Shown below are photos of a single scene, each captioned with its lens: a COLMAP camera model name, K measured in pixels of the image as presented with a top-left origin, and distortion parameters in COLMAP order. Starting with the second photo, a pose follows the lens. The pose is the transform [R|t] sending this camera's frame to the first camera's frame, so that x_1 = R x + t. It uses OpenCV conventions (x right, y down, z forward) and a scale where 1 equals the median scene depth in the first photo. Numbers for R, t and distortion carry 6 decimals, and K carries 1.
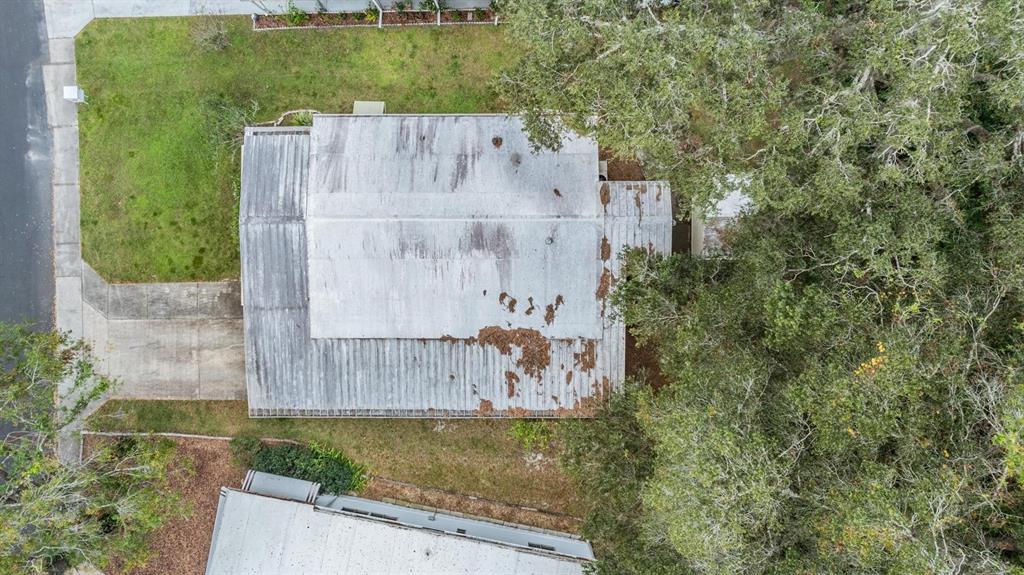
lens RADIAL K [[719.3, 0, 512.0], [0, 719.3, 287.5], [0, 0, 1]] dist [-0.044774, 0.052972]
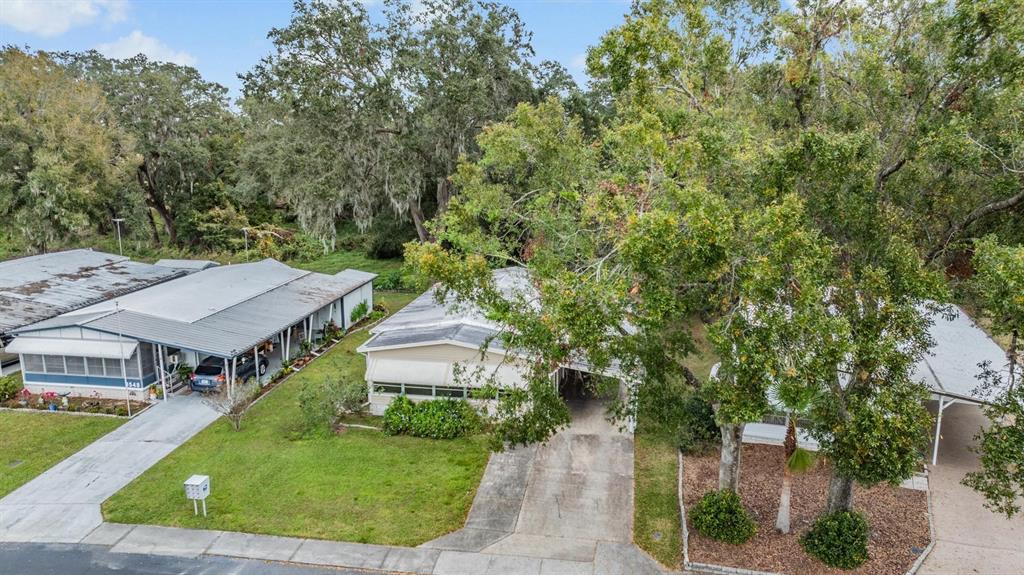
lens RADIAL K [[719.3, 0, 512.0], [0, 719.3, 287.5], [0, 0, 1]] dist [-0.044774, 0.052972]
pose [[0.167560, -0.196385, 0.966104, -1.288701], [0.985597, 0.056072, -0.159543, 0.150976], [-0.022839, 0.978922, 0.202952, 0.688542]]
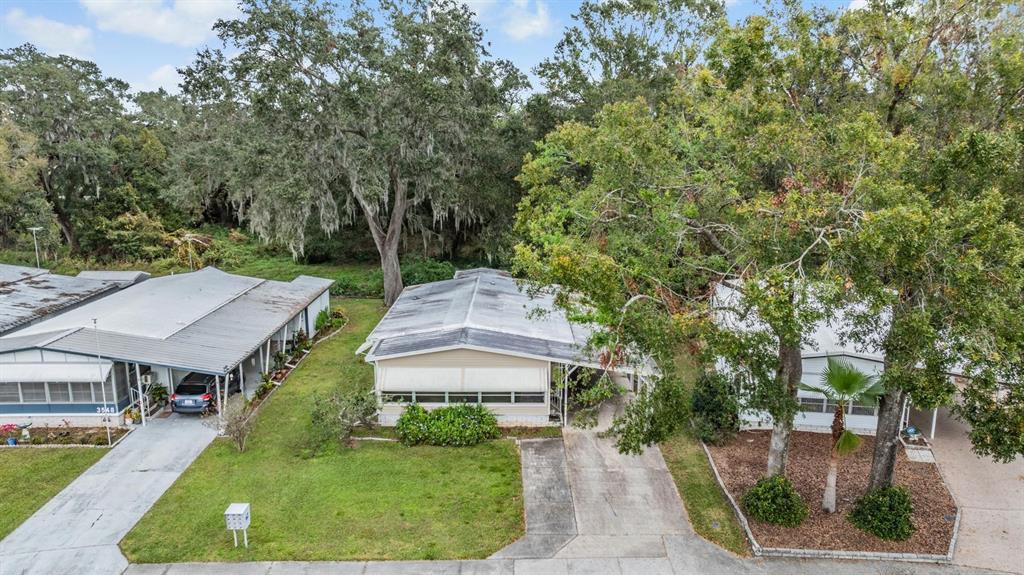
lens RADIAL K [[719.3, 0, 512.0], [0, 719.3, 287.5], [0, 0, 1]] dist [-0.044774, 0.052972]
pose [[0.004360, -0.199298, 0.979929, -1.292802], [0.999751, 0.022297, 0.000086, -0.025281], [-0.021867, 0.979685, 0.199346, 0.693088]]
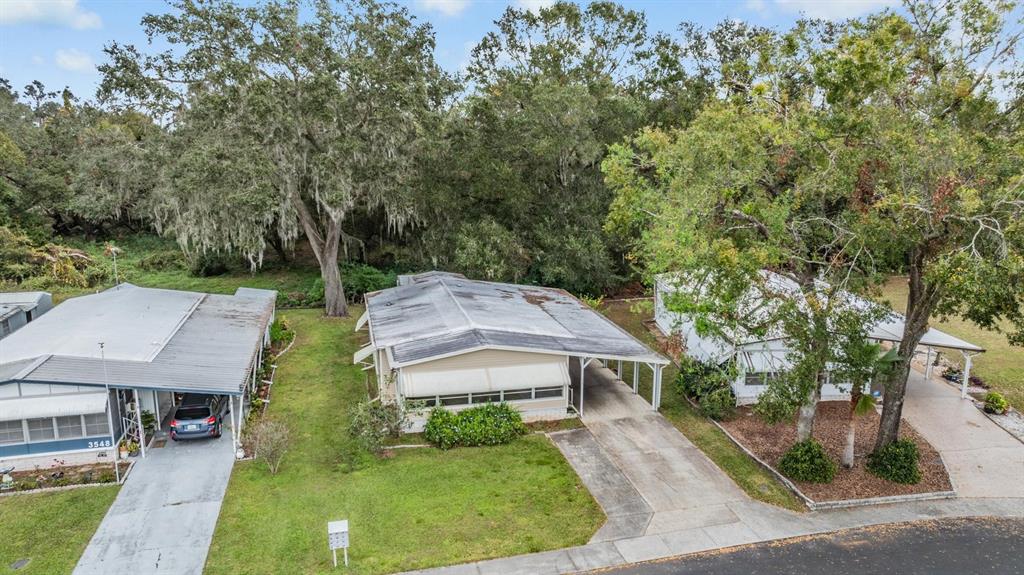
lens RADIAL K [[719.3, 0, 512.0], [0, 719.3, 287.5], [0, 0, 1]] dist [-0.044774, 0.052972]
pose [[-0.229655, -0.190503, 0.954446, -1.290796], [0.973084, -0.025658, 0.229019, -0.278917], [-0.019140, 0.981351, 0.191268, 0.696892]]
